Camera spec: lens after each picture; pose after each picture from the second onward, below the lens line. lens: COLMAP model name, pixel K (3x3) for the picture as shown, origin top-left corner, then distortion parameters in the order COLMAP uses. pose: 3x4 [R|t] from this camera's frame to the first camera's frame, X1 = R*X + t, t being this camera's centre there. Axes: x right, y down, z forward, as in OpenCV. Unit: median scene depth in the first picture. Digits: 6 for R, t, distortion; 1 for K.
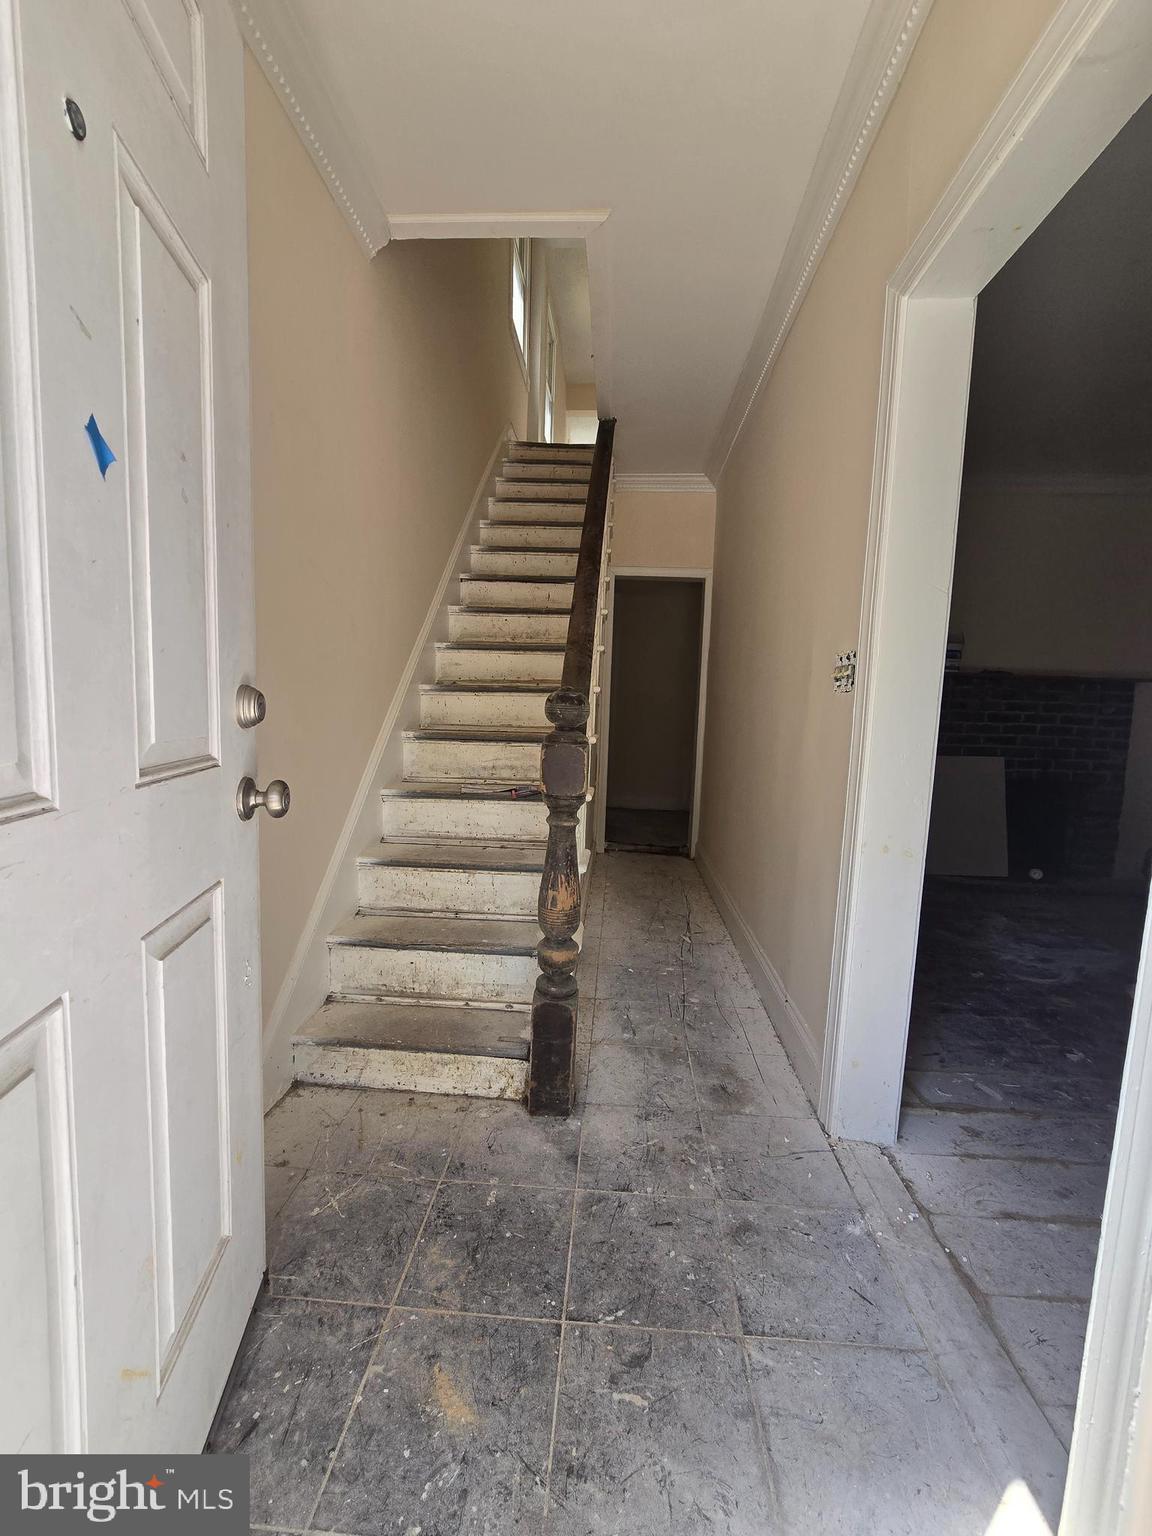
lens RADIAL K [[629.7, 0, 577.1], [0, 629.7, 764.4], [0, 0, 1]] dist [-0.003668, 0.000089]
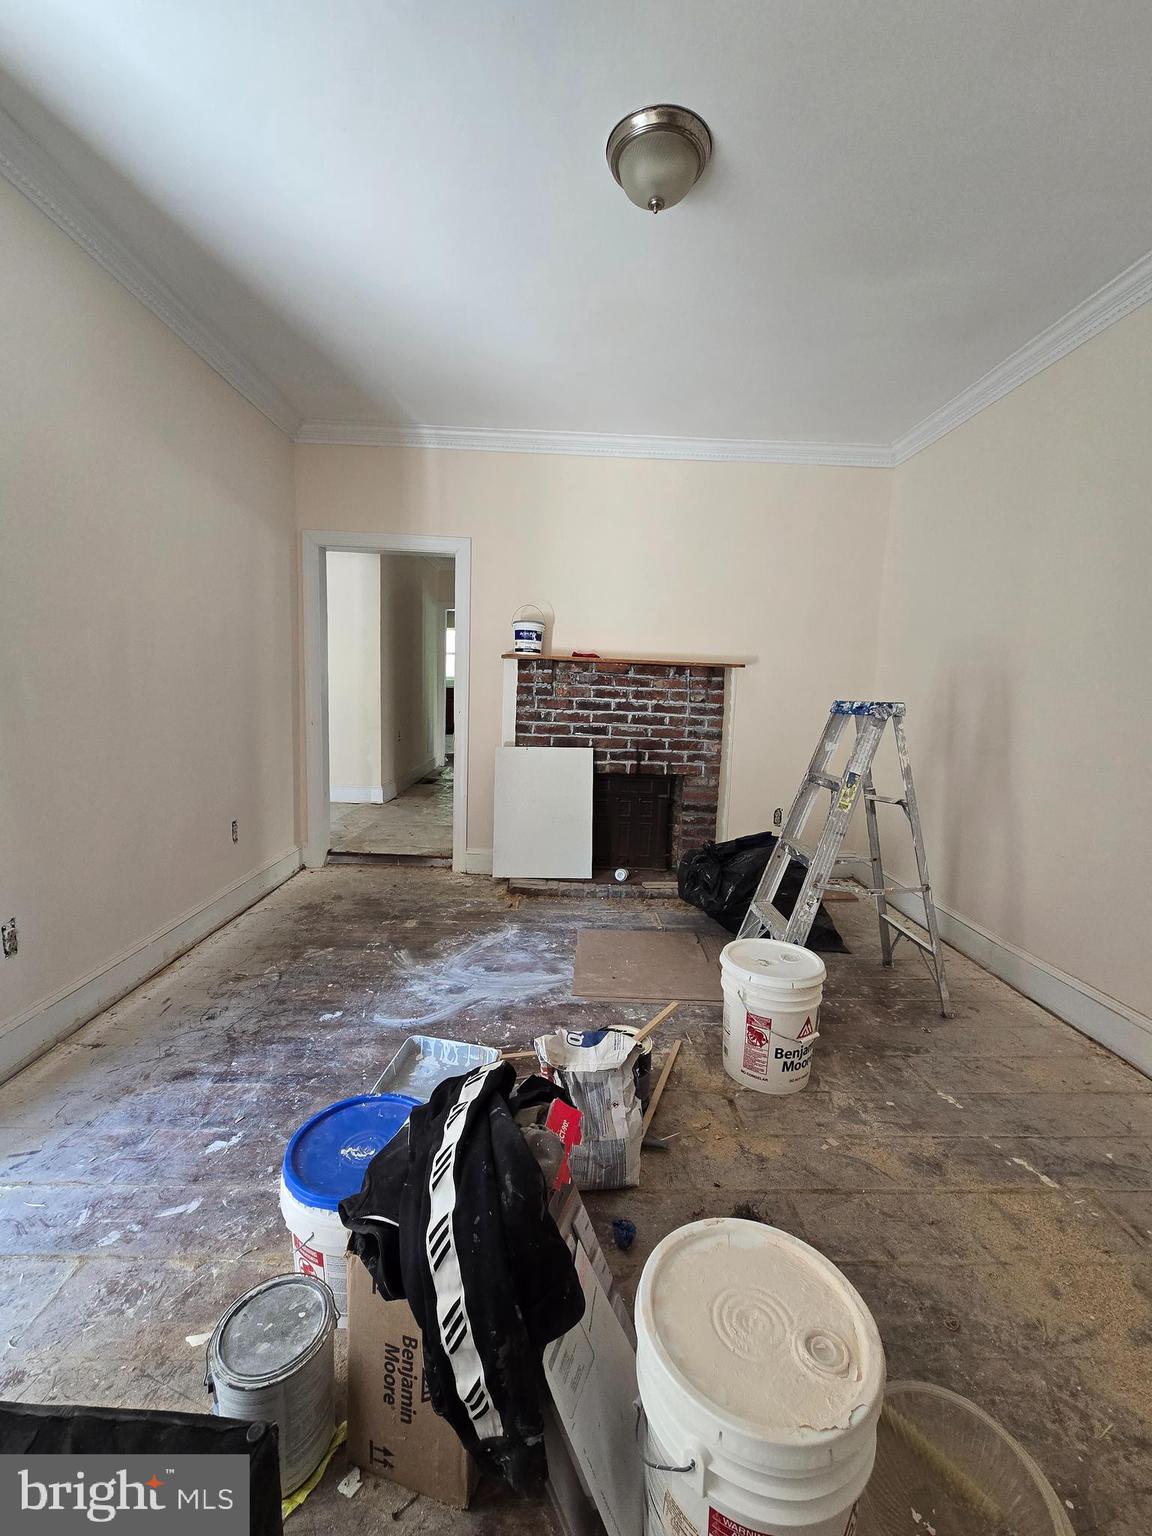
lens RADIAL K [[629.7, 0, 567.6], [0, 629.7, 764.3], [0, 0, 1]] dist [-0.003668, 0.000089]
pose [[0.995805, -0.009398, 0.091013, 0.561011], [0.006244, 0.999372, 0.034878, -0.021038], [-0.091284, -0.034163, 0.995239, 0.087502]]
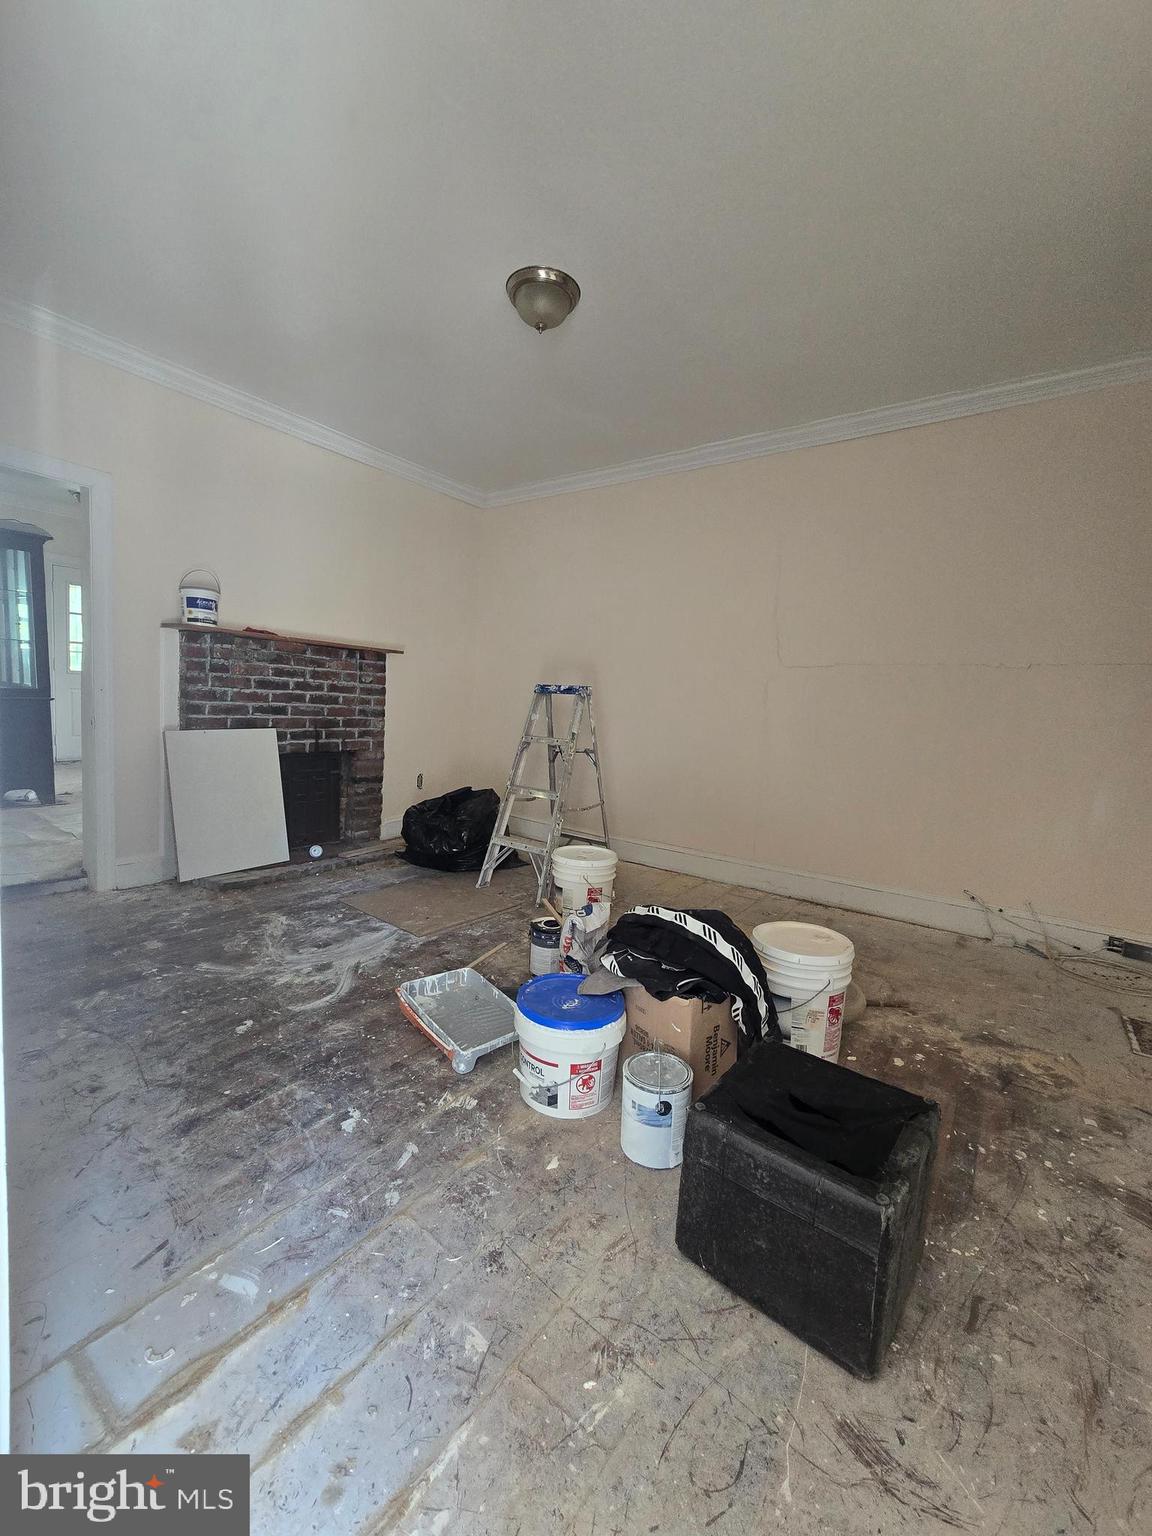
lens RADIAL K [[629.7, 0, 573.1], [0, 629.7, 762.0], [0, 0, 1]] dist [-0.003668, 0.000089]
pose [[0.535767, -0.086595, 0.839914, 0.151435], [0.036811, 0.996177, 0.079225, -0.020013], [-0.843563, -0.011528, 0.536906, 0.164106]]
